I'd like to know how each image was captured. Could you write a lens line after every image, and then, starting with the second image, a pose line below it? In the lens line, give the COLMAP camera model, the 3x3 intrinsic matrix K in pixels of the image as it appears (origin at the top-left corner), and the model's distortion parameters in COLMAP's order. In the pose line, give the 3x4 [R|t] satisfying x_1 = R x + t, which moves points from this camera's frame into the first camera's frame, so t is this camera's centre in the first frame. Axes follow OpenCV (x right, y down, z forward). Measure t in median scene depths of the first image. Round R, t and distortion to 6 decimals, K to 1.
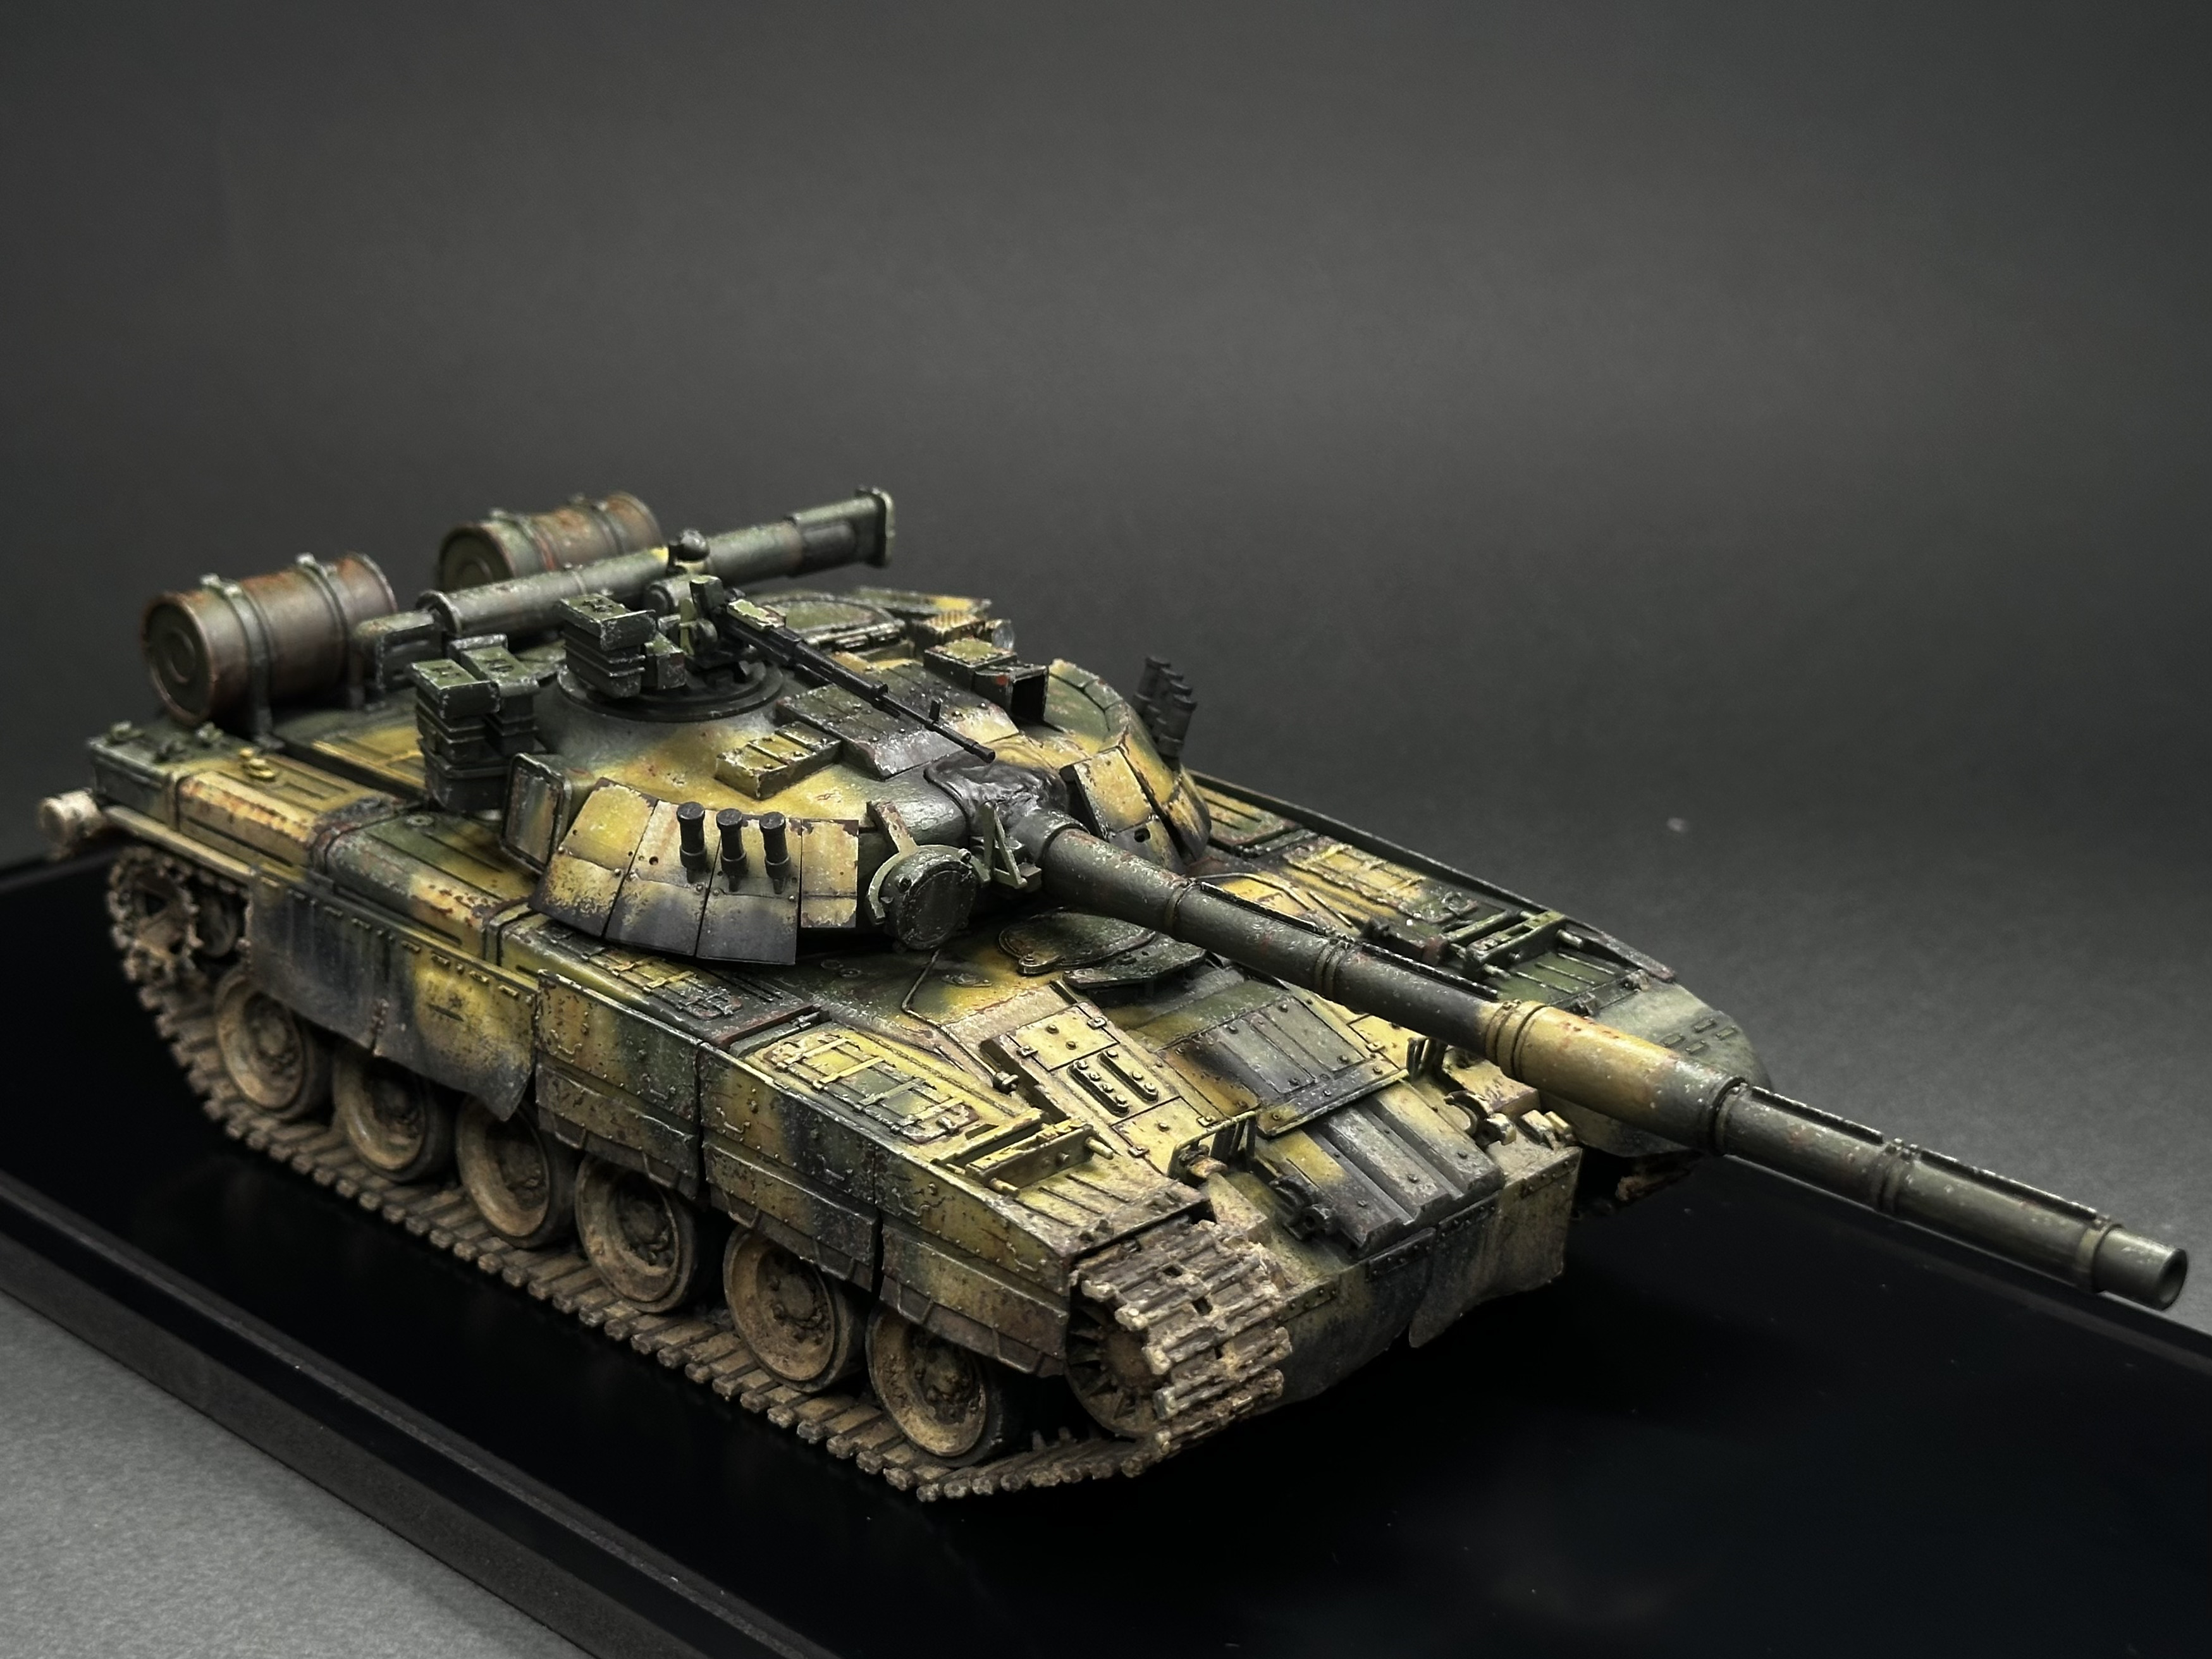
lens RADIAL K [[3621.1, 0, 1028.2], [0, 3621.1, 833.0], [0, 0, 1]] dist [0.114039, 0.015763]
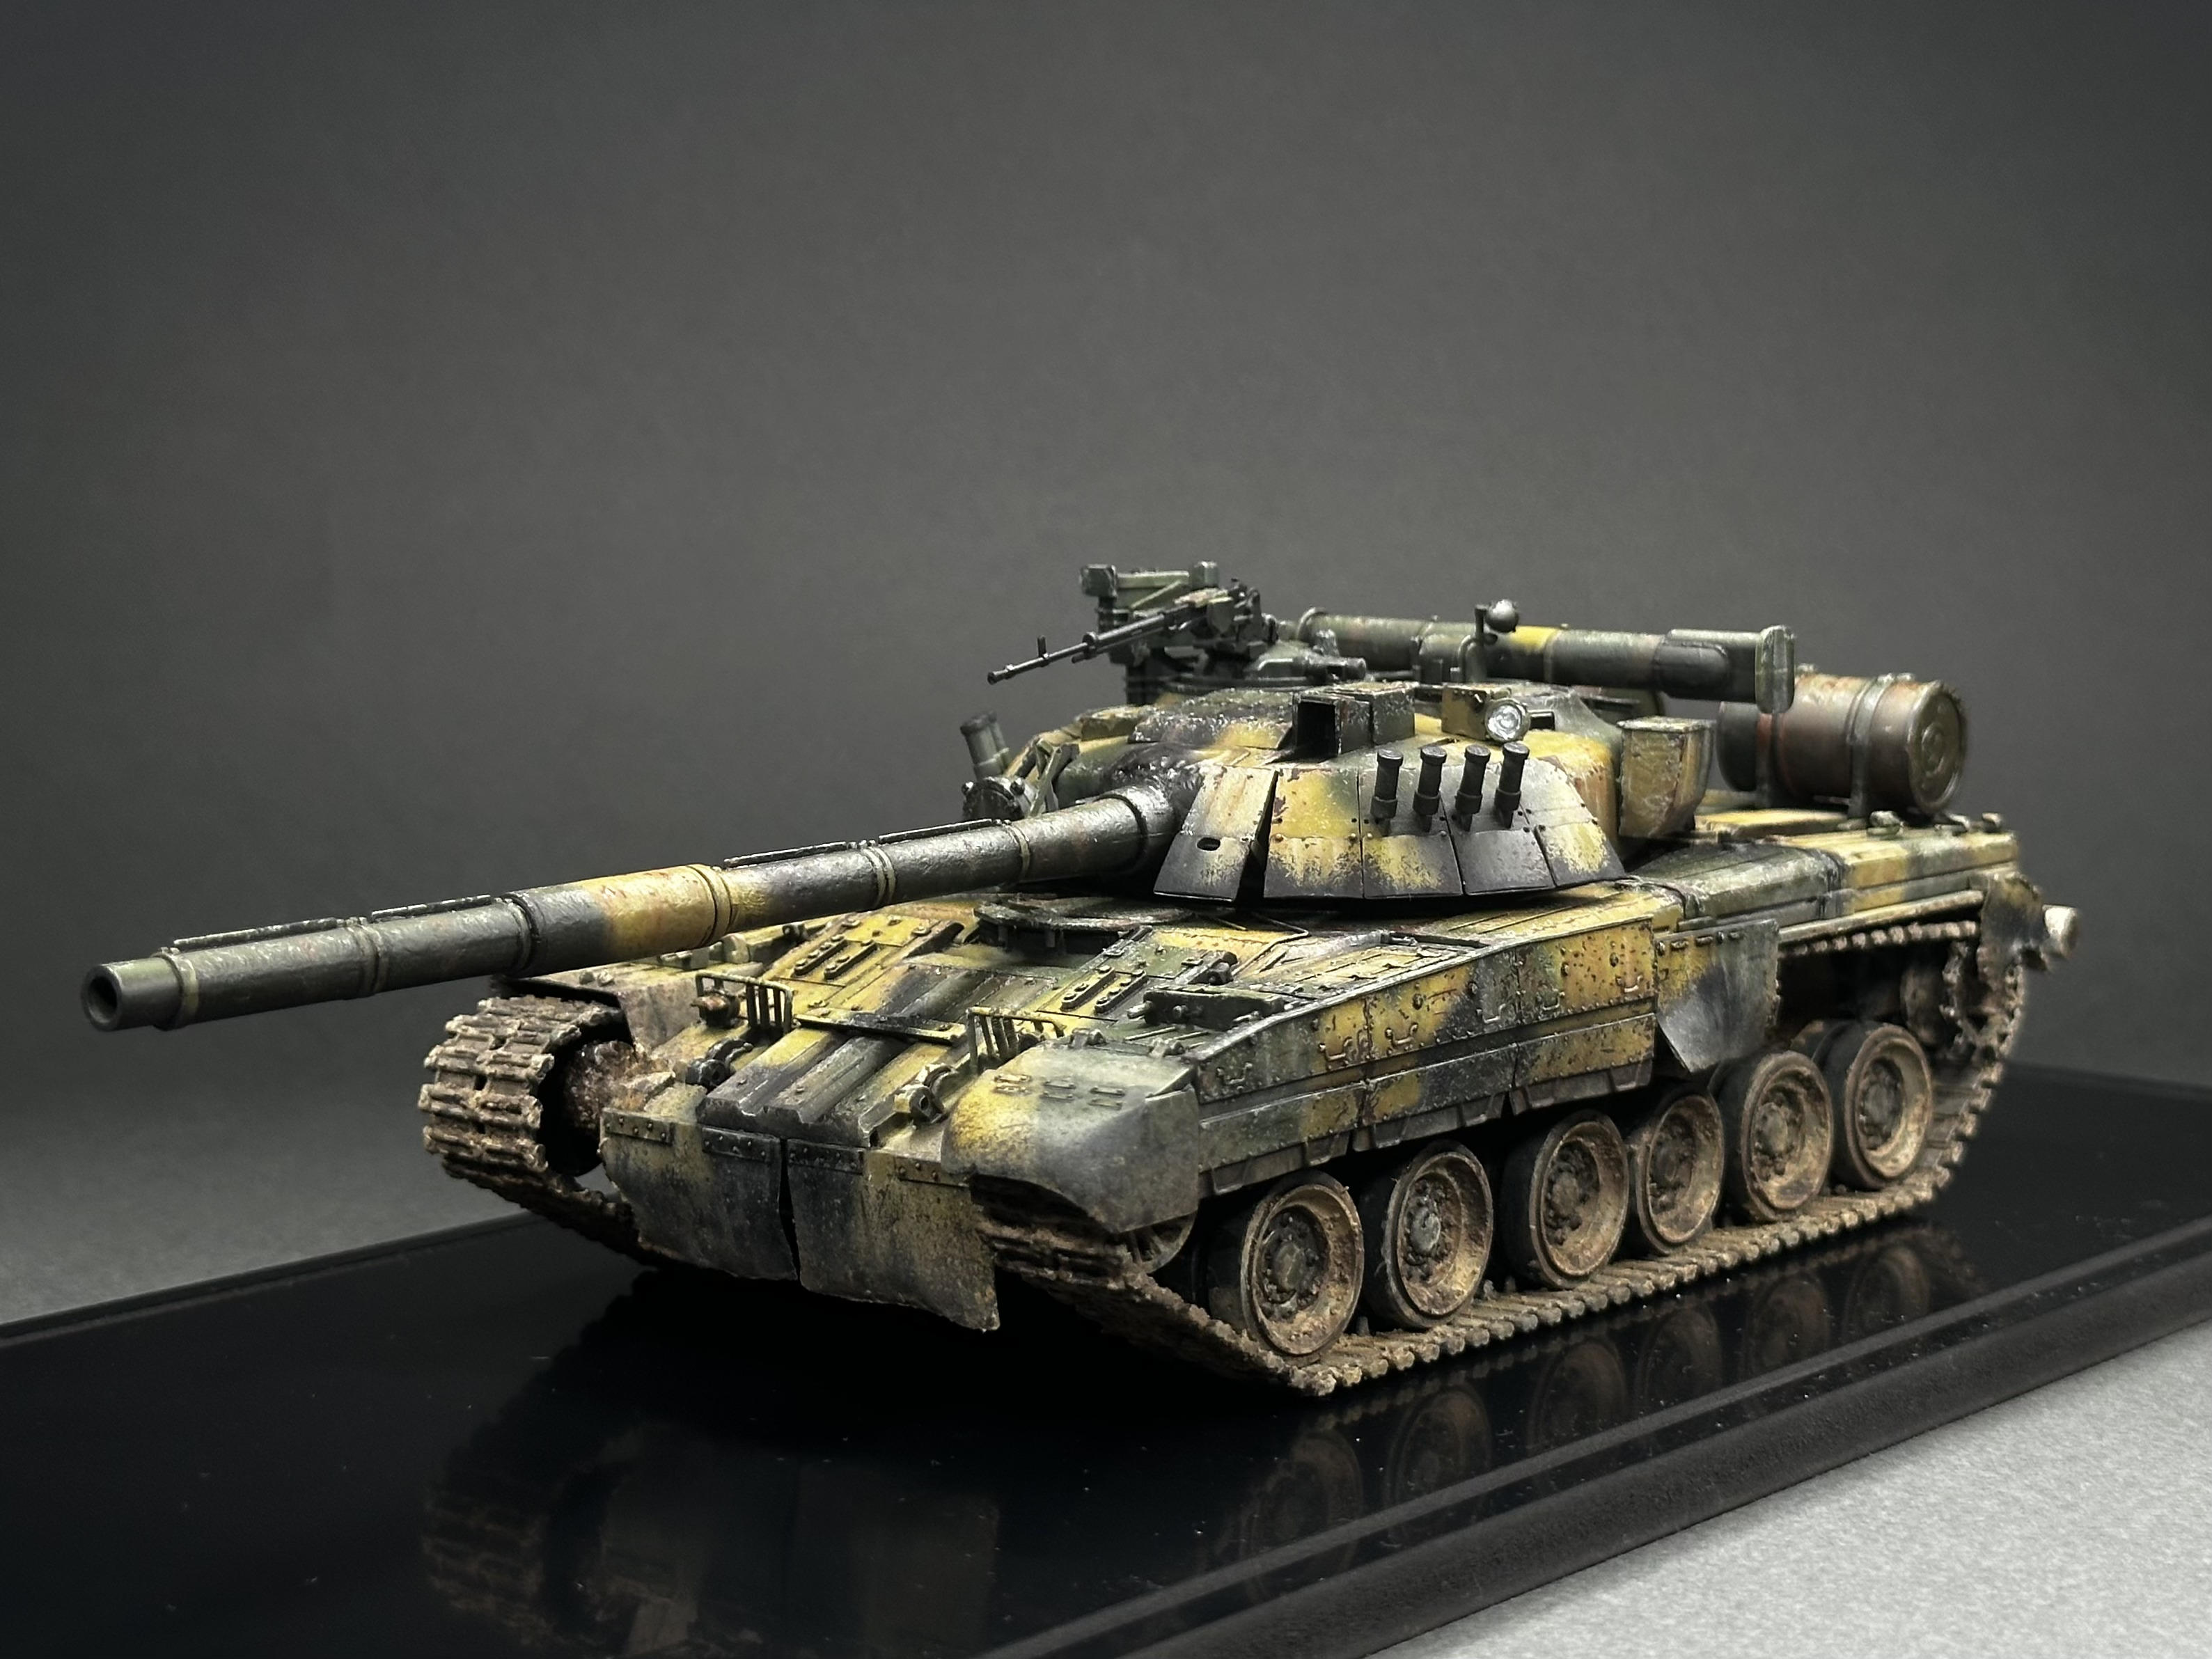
lens RADIAL K [[3991.8, 0, 1222.1], [0, 3991.8, 733.8], [0, 0, 1]] dist [0.156210, -0.089658]
pose [[0.090748, 0.068069, -0.993545, 1.093845], [-0.342174, 0.939054, 0.033082, -0.063801], [0.935244, 0.336963, 0.108509, 0.891440]]
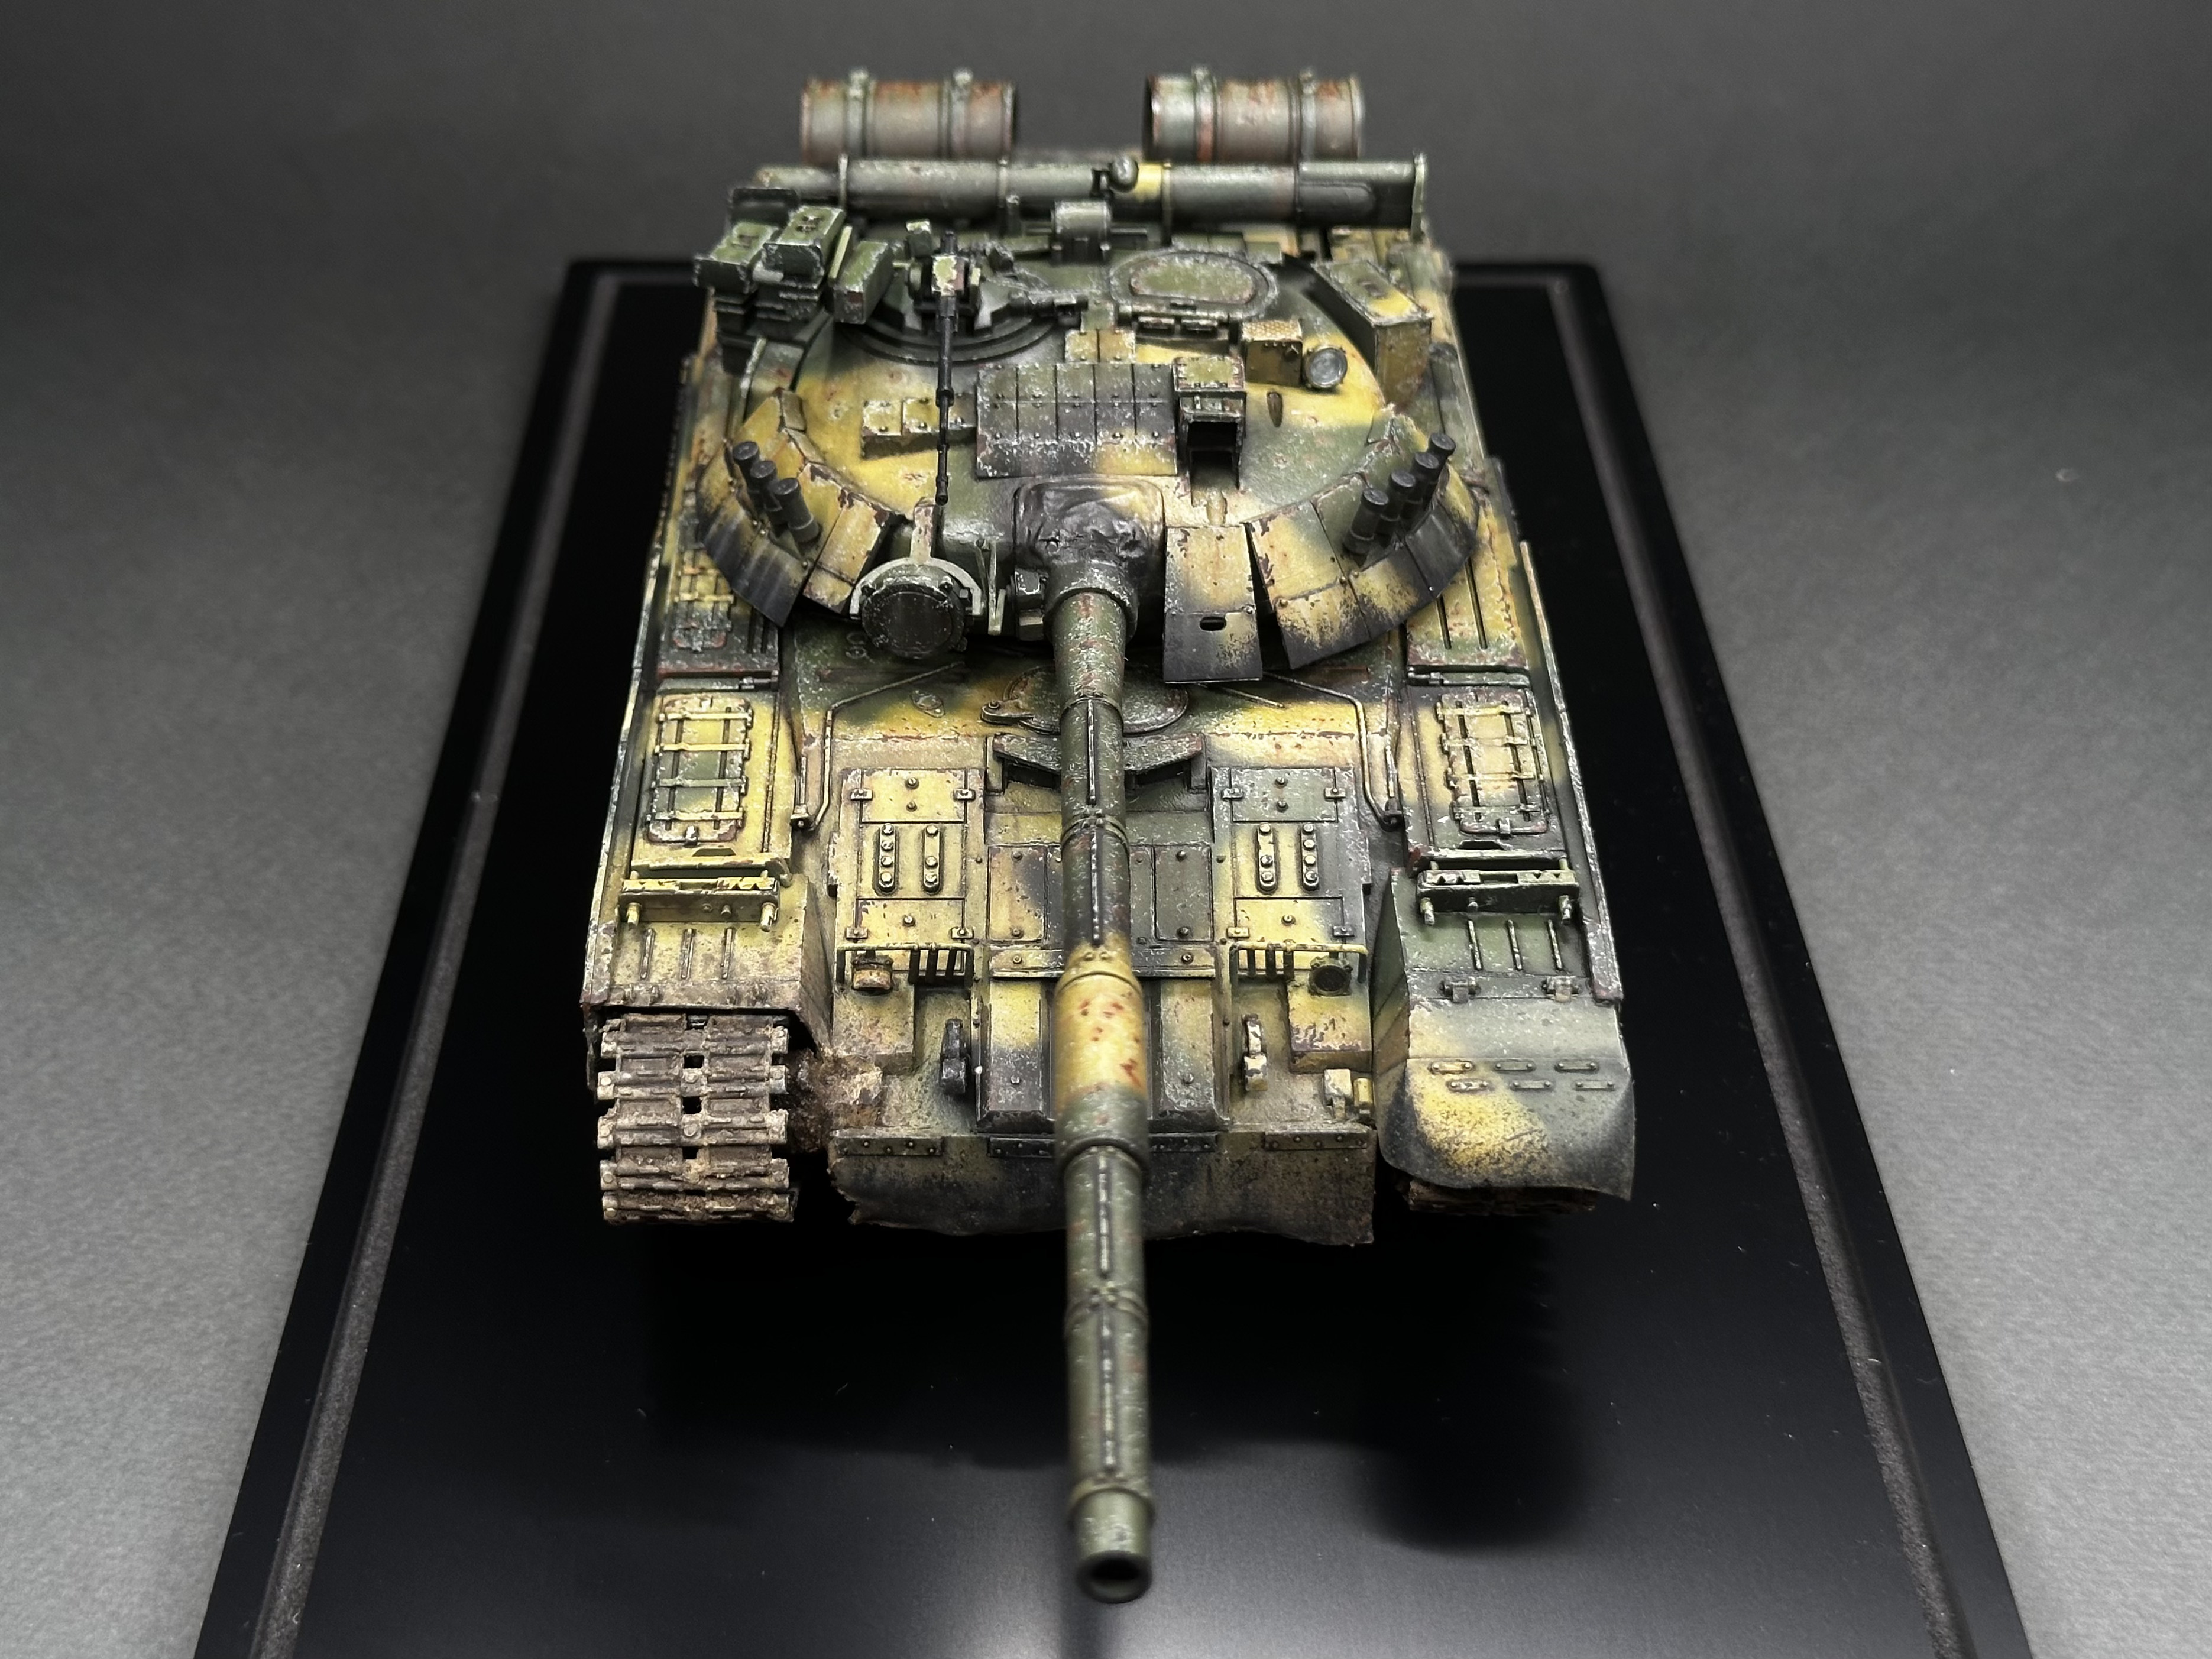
lens RADIAL K [[3401.0, 0, 1057.2], [0, 3401.0, 749.6], [0, 0, 1]] dist [0.121718, -0.000108]
pose [[0.698643, 0.378958, -0.606868, 0.556587], [-0.236788, 0.922877, 0.303693, -0.229698], [0.675151, -0.068474, 0.734495, 0.330372]]
